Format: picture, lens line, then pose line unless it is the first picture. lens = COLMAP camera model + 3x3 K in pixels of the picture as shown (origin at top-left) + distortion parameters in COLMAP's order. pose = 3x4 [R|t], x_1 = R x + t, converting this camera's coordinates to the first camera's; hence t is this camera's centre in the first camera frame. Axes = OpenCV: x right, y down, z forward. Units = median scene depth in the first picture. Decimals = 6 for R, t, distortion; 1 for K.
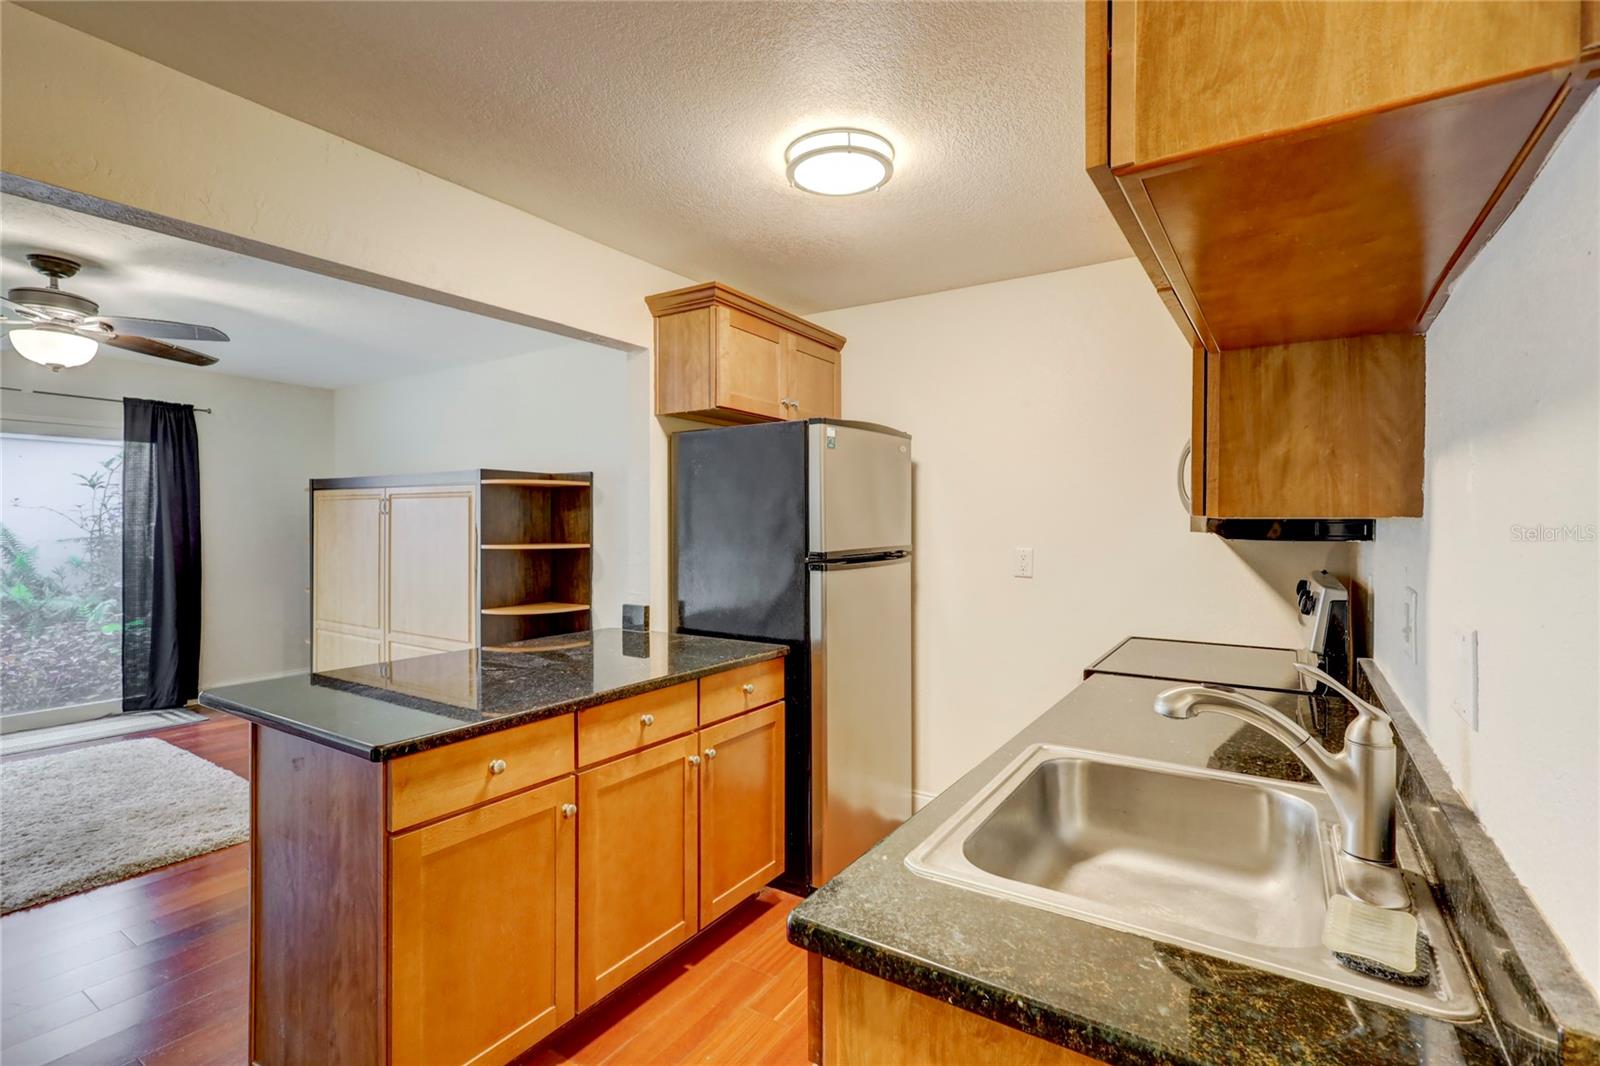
lens RADIAL K [[739.5, 0, 822.0], [0, 739.5, 527.9], [0, 0, 1]] dist [-0.001845, 0.000013]
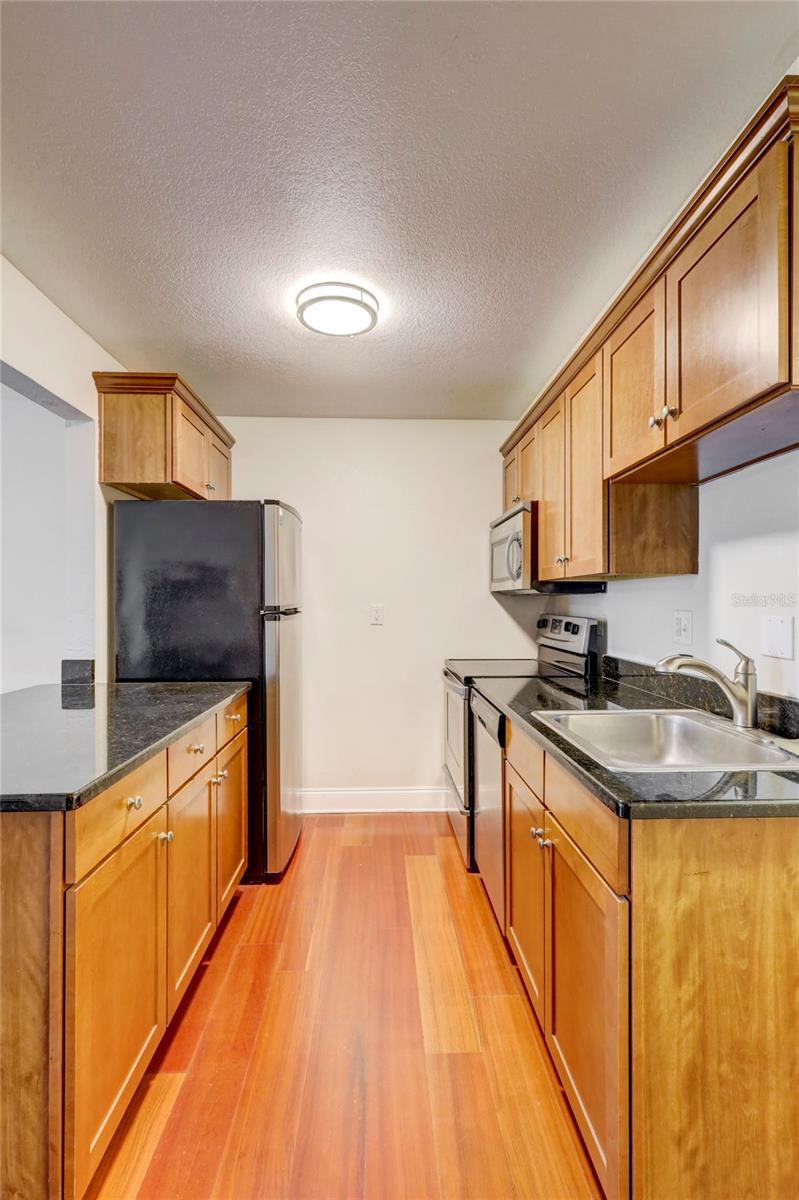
lens RADIAL K [[554.6, 0, 399.5], [0, 554.6, 600.0], [0, 0, 1]] dist [-0.001845, 0.000013]
pose [[0.819353, -0.000507, 0.573290, -0.373422], [0.006257, 0.999948, -0.008057, 0.031787], [-0.573256, 0.010189, 0.819313, 0.097873]]
